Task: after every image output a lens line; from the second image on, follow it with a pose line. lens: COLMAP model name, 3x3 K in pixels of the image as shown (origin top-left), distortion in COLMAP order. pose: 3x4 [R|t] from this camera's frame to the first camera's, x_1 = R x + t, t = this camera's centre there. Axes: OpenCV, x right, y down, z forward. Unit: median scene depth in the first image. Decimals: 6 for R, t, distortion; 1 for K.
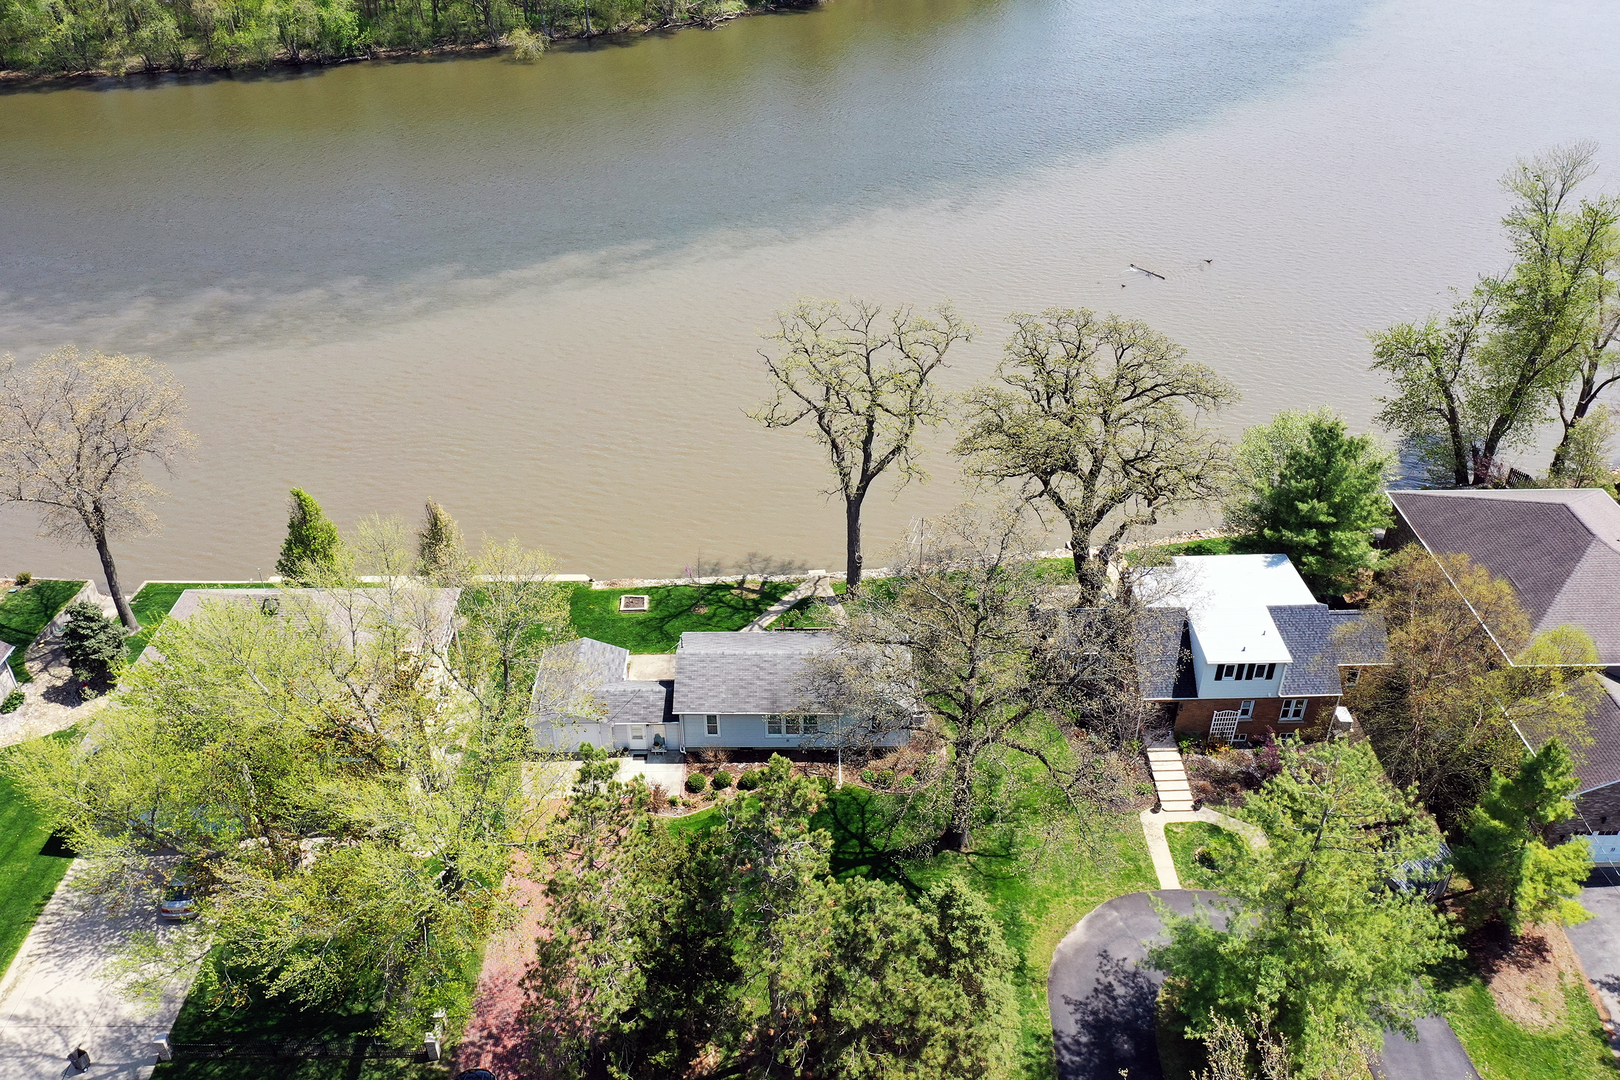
lens RADIAL K [[1274.8, 0, 814.5], [0, 1274.8, 556.9], [0, 0, 1]] dist [-0.008794, 0.007878]
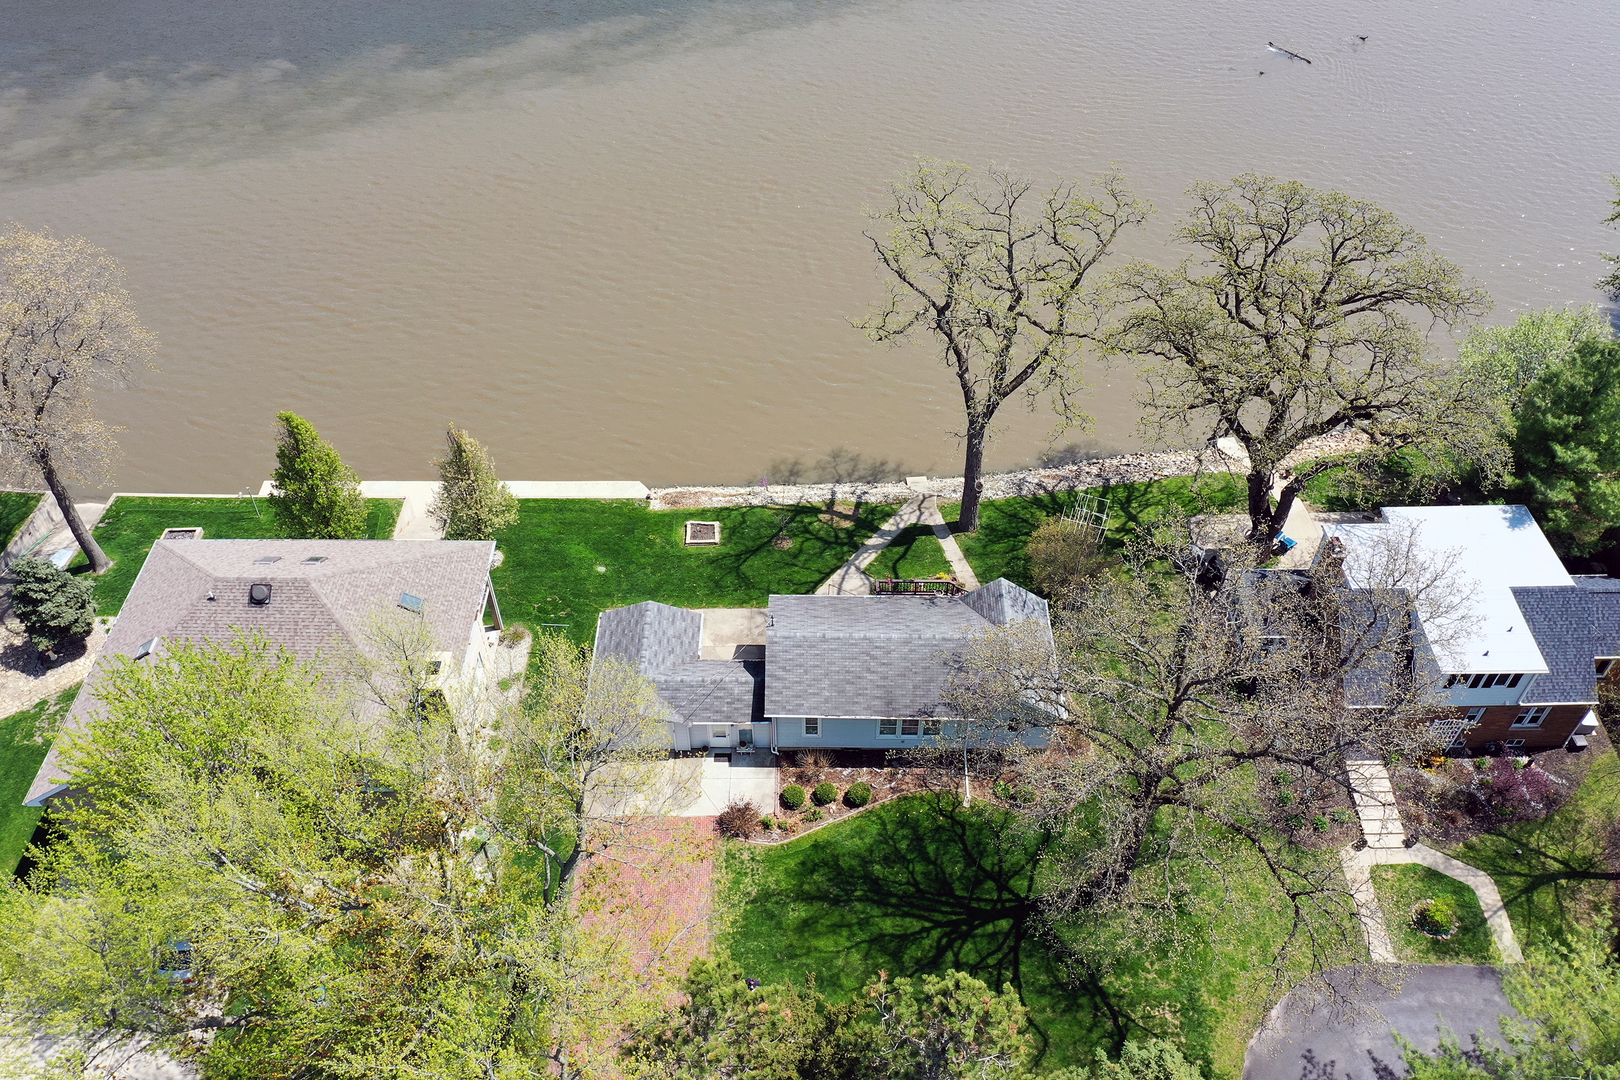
lens RADIAL K [[1274.8, 0, 813.8], [0, 1274.8, 545.9], [0, 0, 1]] dist [-0.008794, 0.007878]
pose [[0.999868, 0.009494, -0.013166, -0.065818], [-0.006634, 0.979300, 0.202303, -0.138446], [0.014815, -0.202189, 0.979234, 0.213834]]
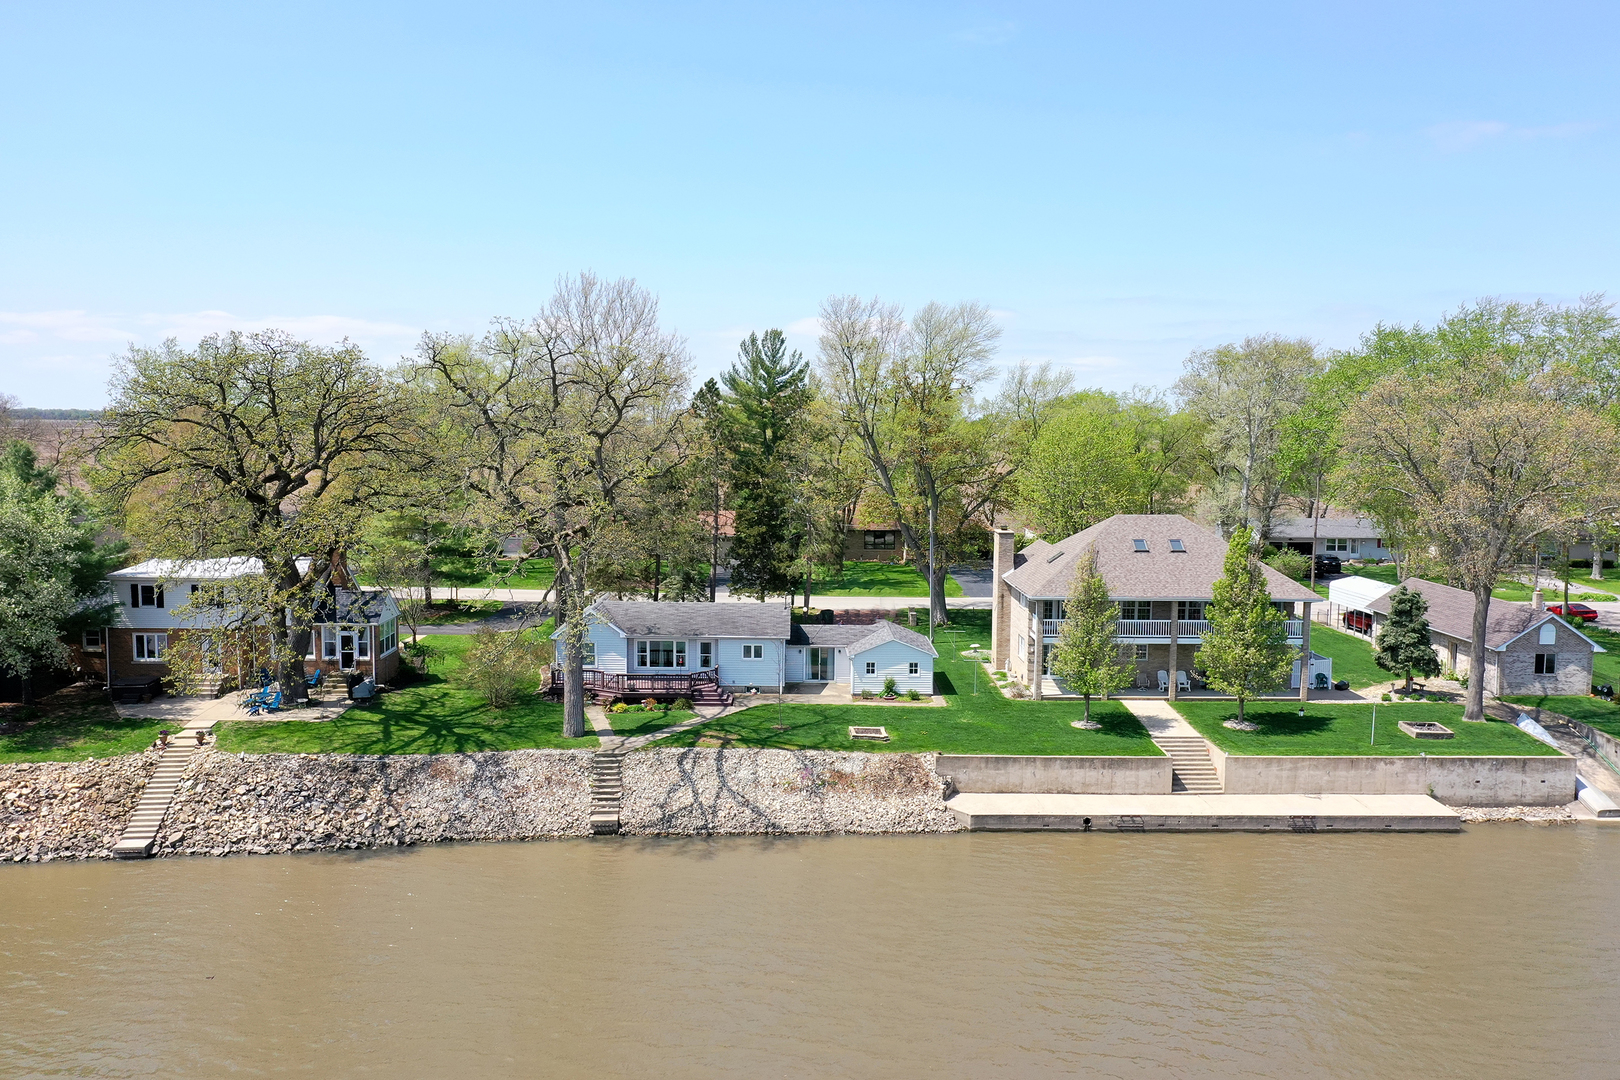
lens RADIAL K [[1274.8, 0, 810.0], [0, 1274.8, 540.9], [0, 0, 1]] dist [-0.008794, 0.007878]
pose [[-0.999960, -0.008890, -0.000474, -0.119050], [-0.007152, 0.770515, 0.637382, -0.599700], [-0.005301, 0.637360, -0.770548, 1.700559]]
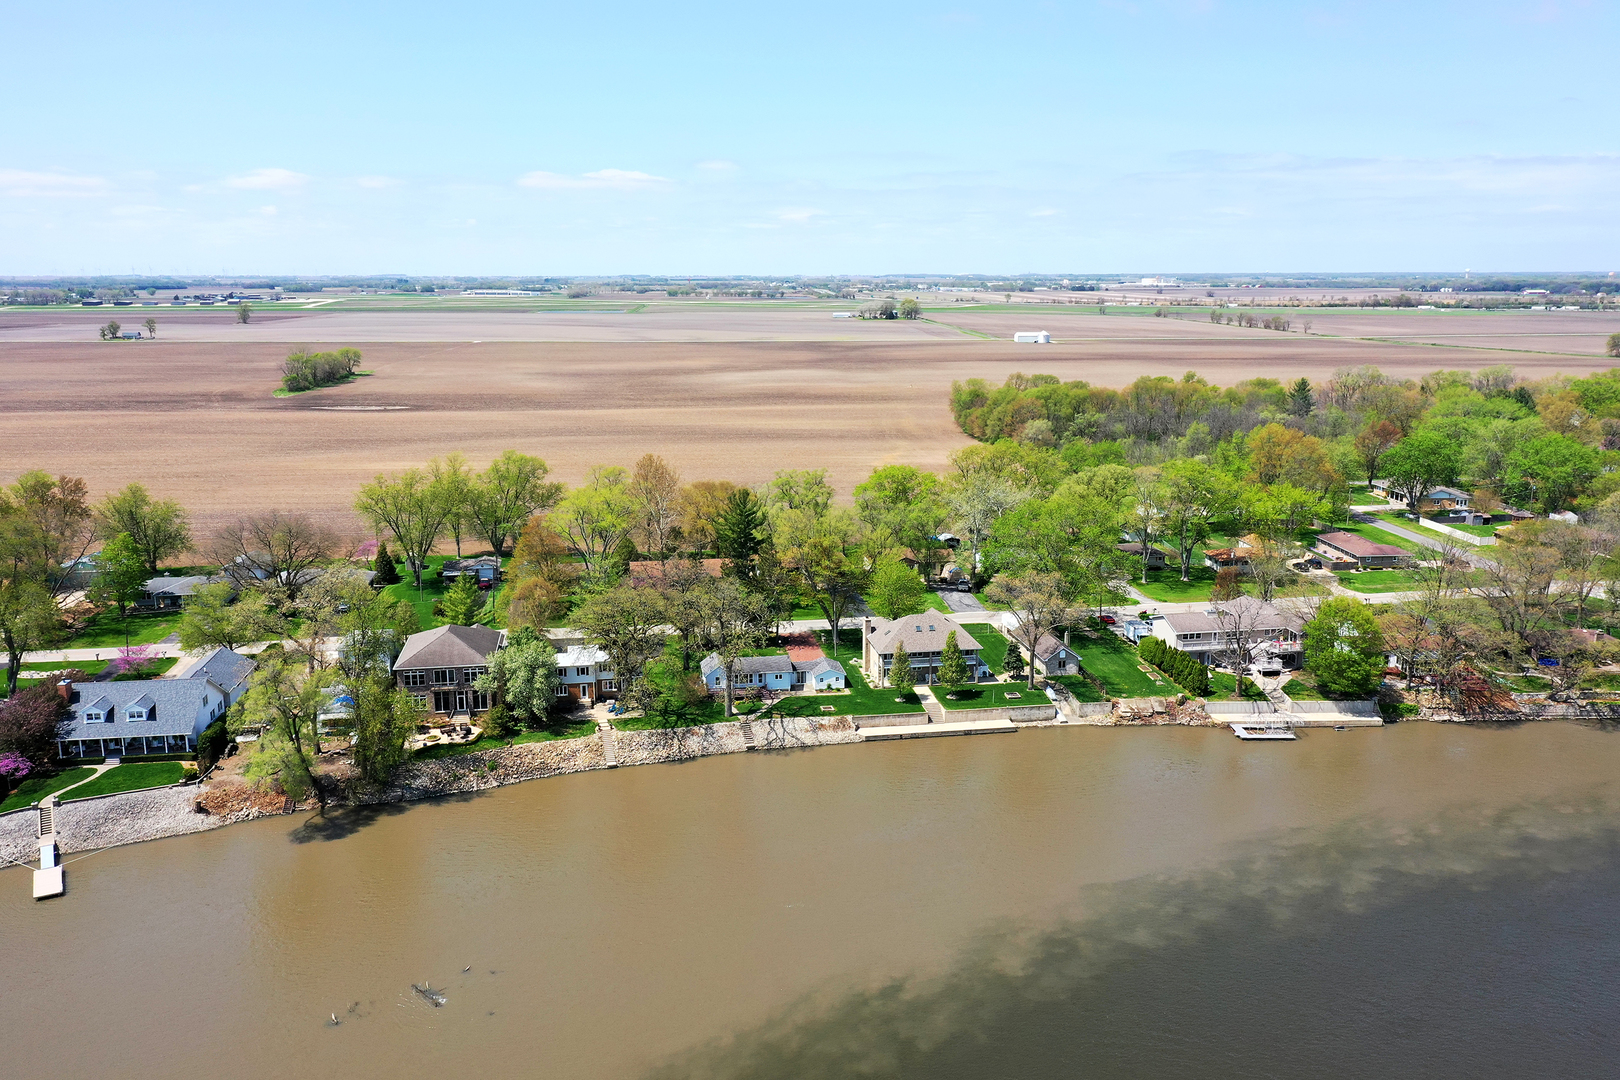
lens RADIAL K [[1274.8, 0, 806.2], [0, 1274.8, 532.7], [0, 0, 1]] dist [-0.008794, 0.007878]
pose [[-0.988978, 0.032124, -0.144535, 0.230254], [-0.081197, 0.698625, 0.710866, -1.965472], [0.123812, 0.714767, -0.688316, 2.589697]]
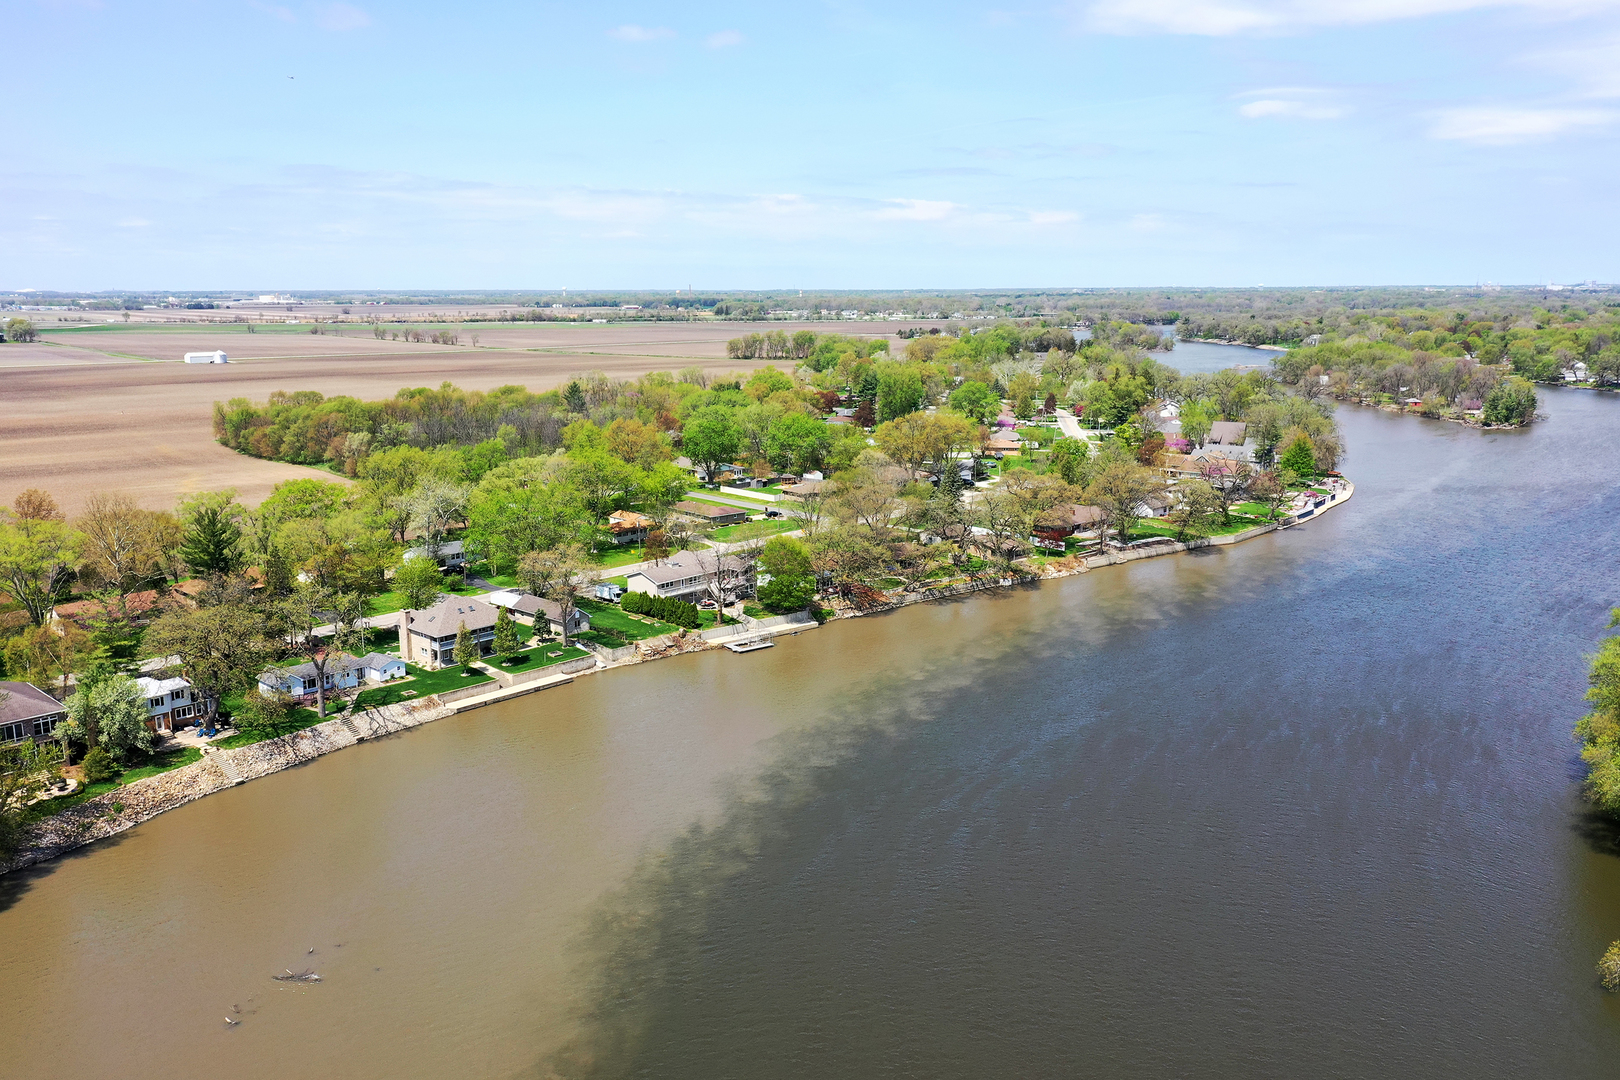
lens RADIAL K [[1274.8, 0, 817.5], [0, 1274.8, 538.4], [0, 0, 1]] dist [-0.008794, 0.007878]
pose [[-0.682368, 0.139369, -0.717600, 1.123586], [-0.412655, 0.736853, 0.535503, -1.975857], [0.603398, 0.661532, -0.445293, 2.613553]]
